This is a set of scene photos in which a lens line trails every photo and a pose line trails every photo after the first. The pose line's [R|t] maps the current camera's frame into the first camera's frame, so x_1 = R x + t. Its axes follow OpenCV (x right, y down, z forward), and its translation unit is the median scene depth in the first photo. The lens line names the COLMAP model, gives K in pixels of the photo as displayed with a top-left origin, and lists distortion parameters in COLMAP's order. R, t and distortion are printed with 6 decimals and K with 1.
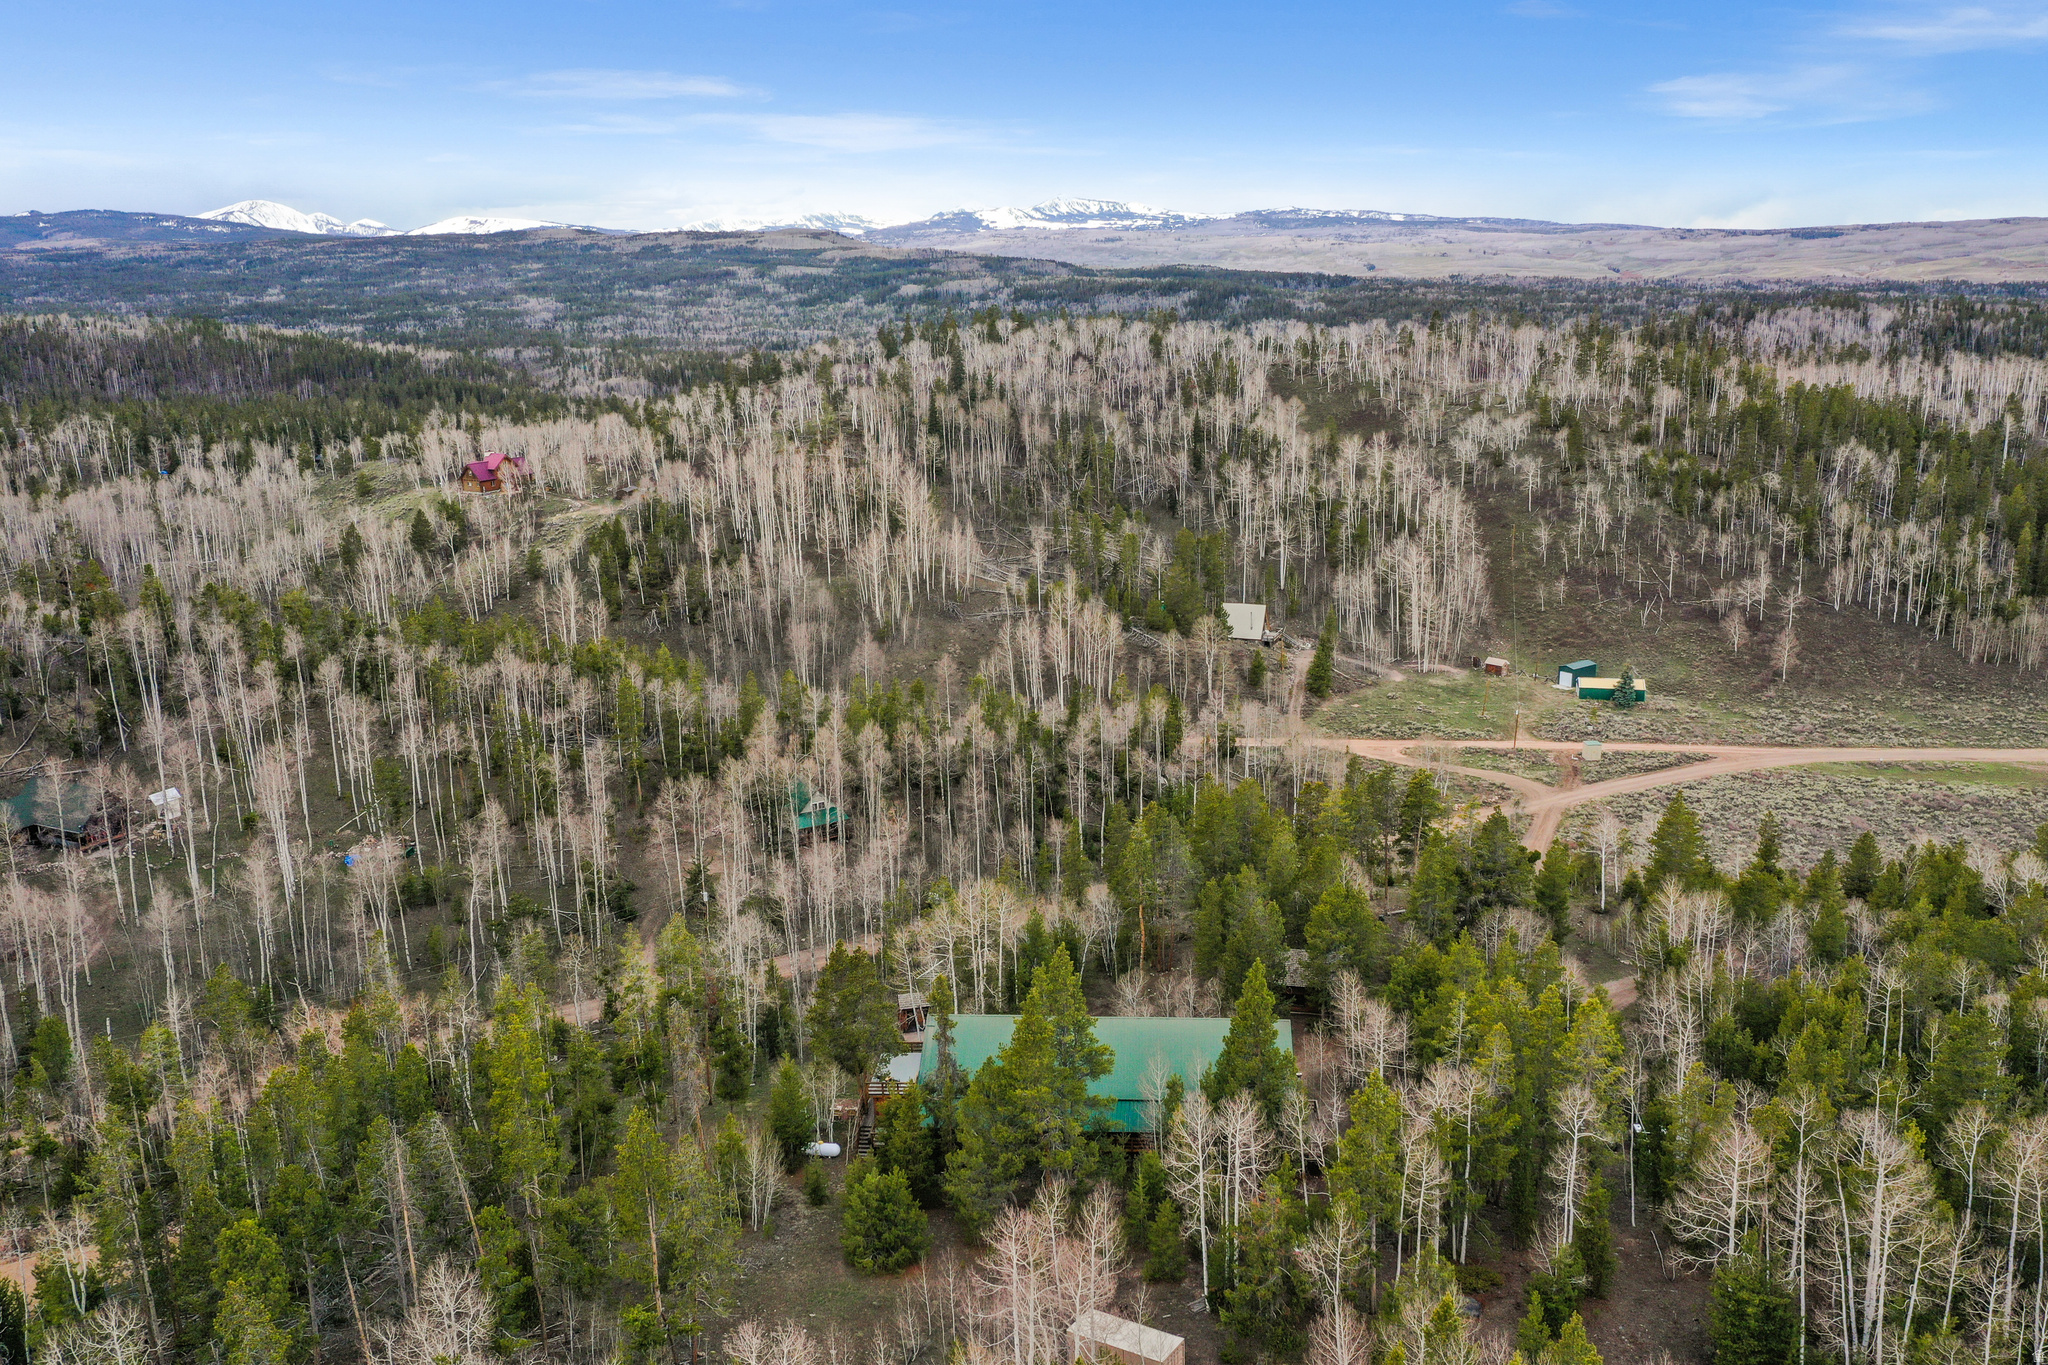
lens RADIAL K [[1622.1, 0, 1018.8], [0, 1622.1, 593.5], [0, 0, 1]] dist [0.011456, 0.005827]
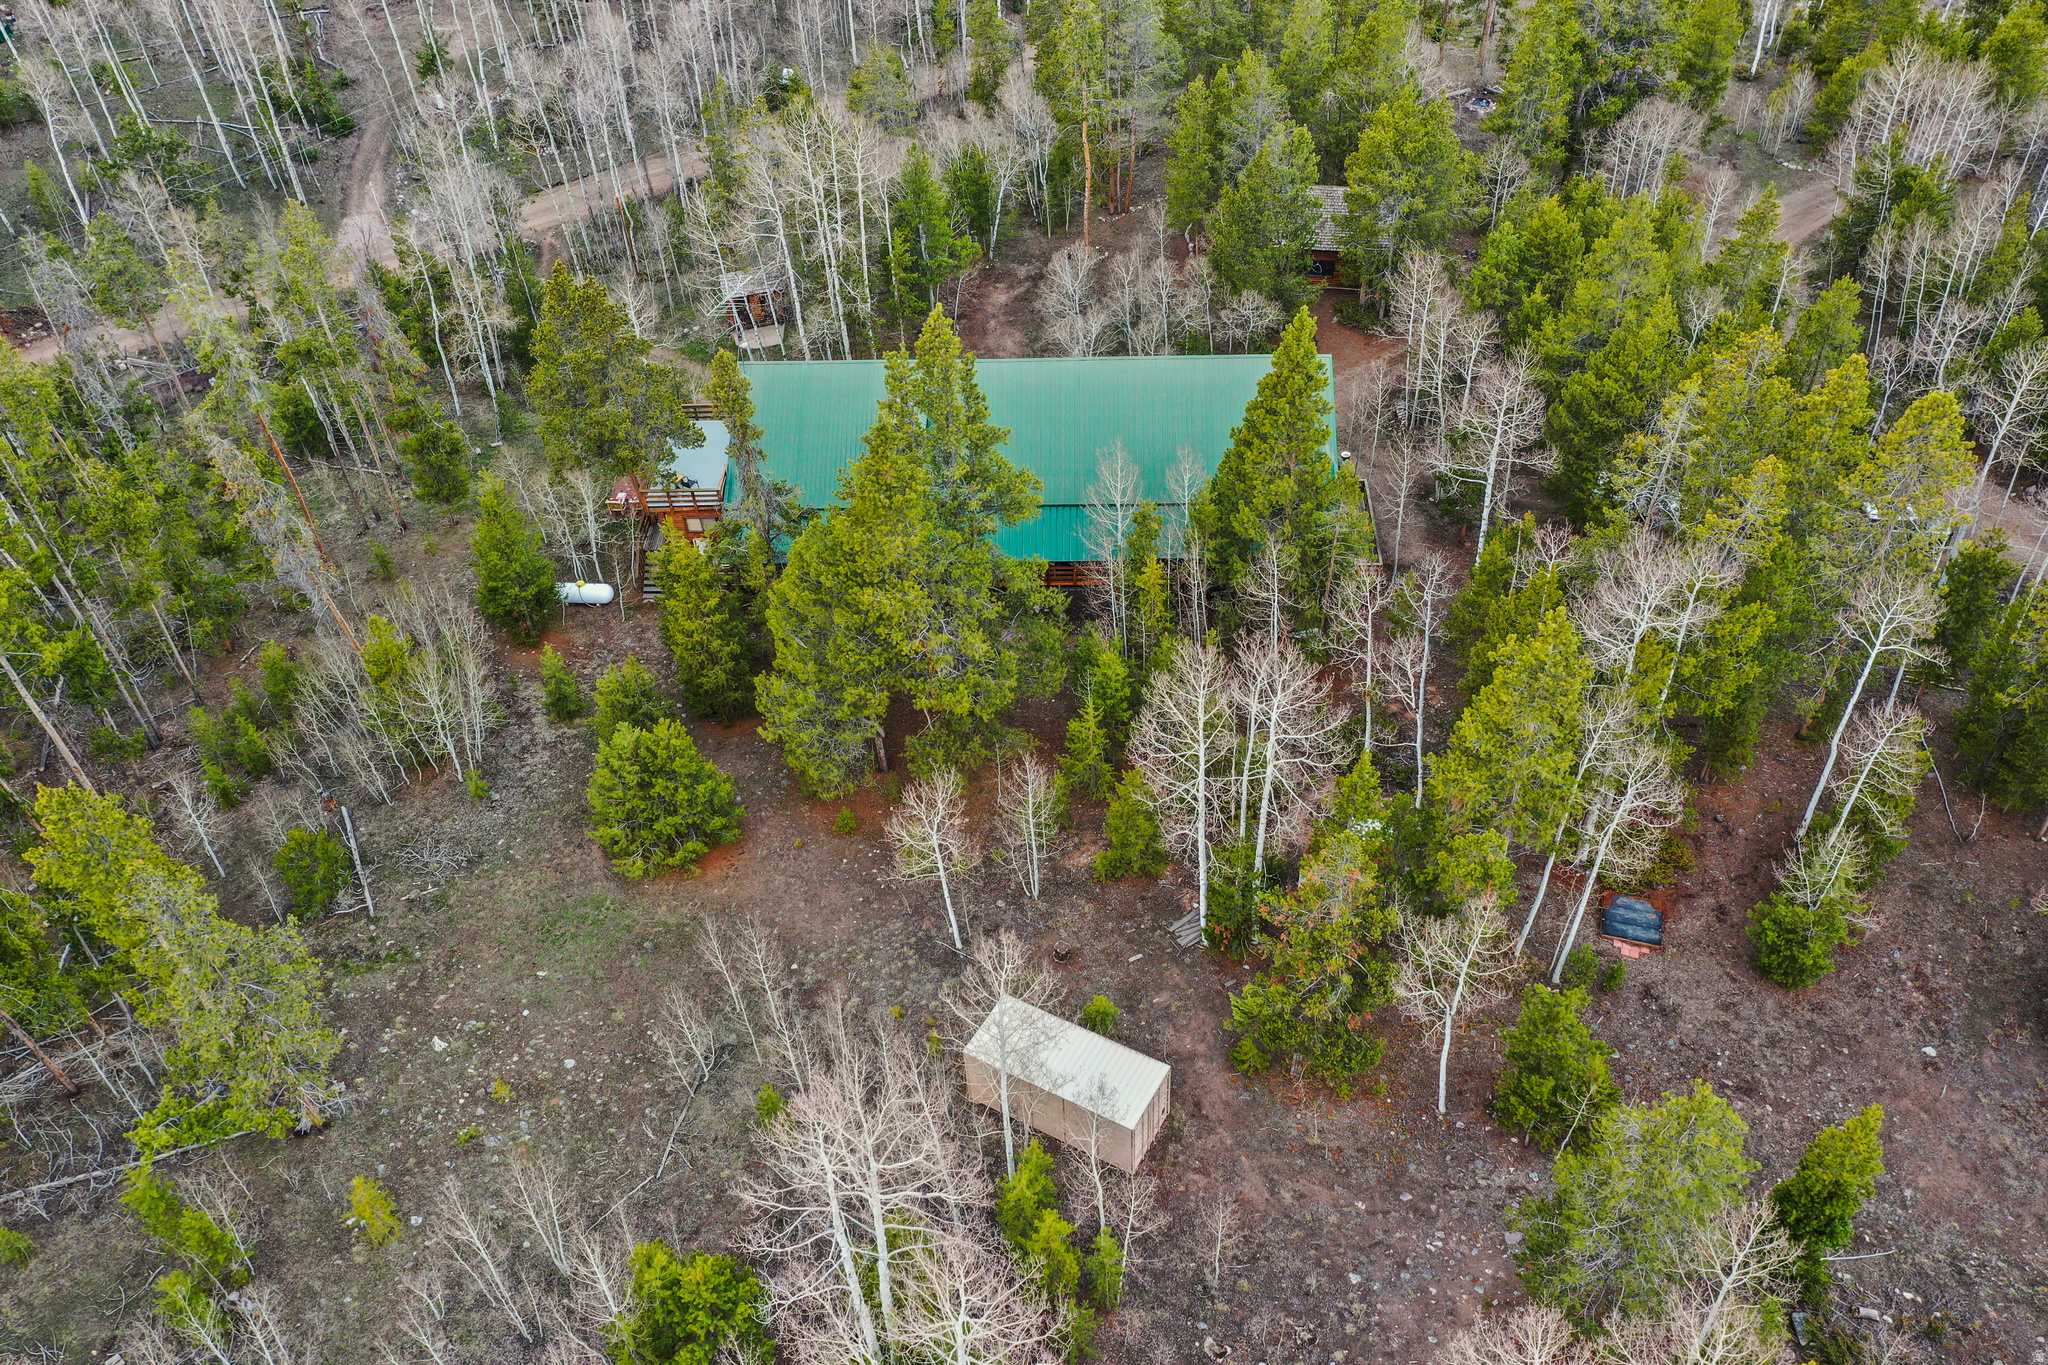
lens RADIAL K [[1618.4, 0, 1024.0], [0, 1618.4, 682.5], [0, 0, 1]] dist [0.010907, -0.004653]
pose [[0.998566, -0.046315, 0.026836, 0.026288], [0.023398, 0.828589, 0.559368, 0.019830], [-0.048143, -0.557939, 0.828485, 0.384319]]
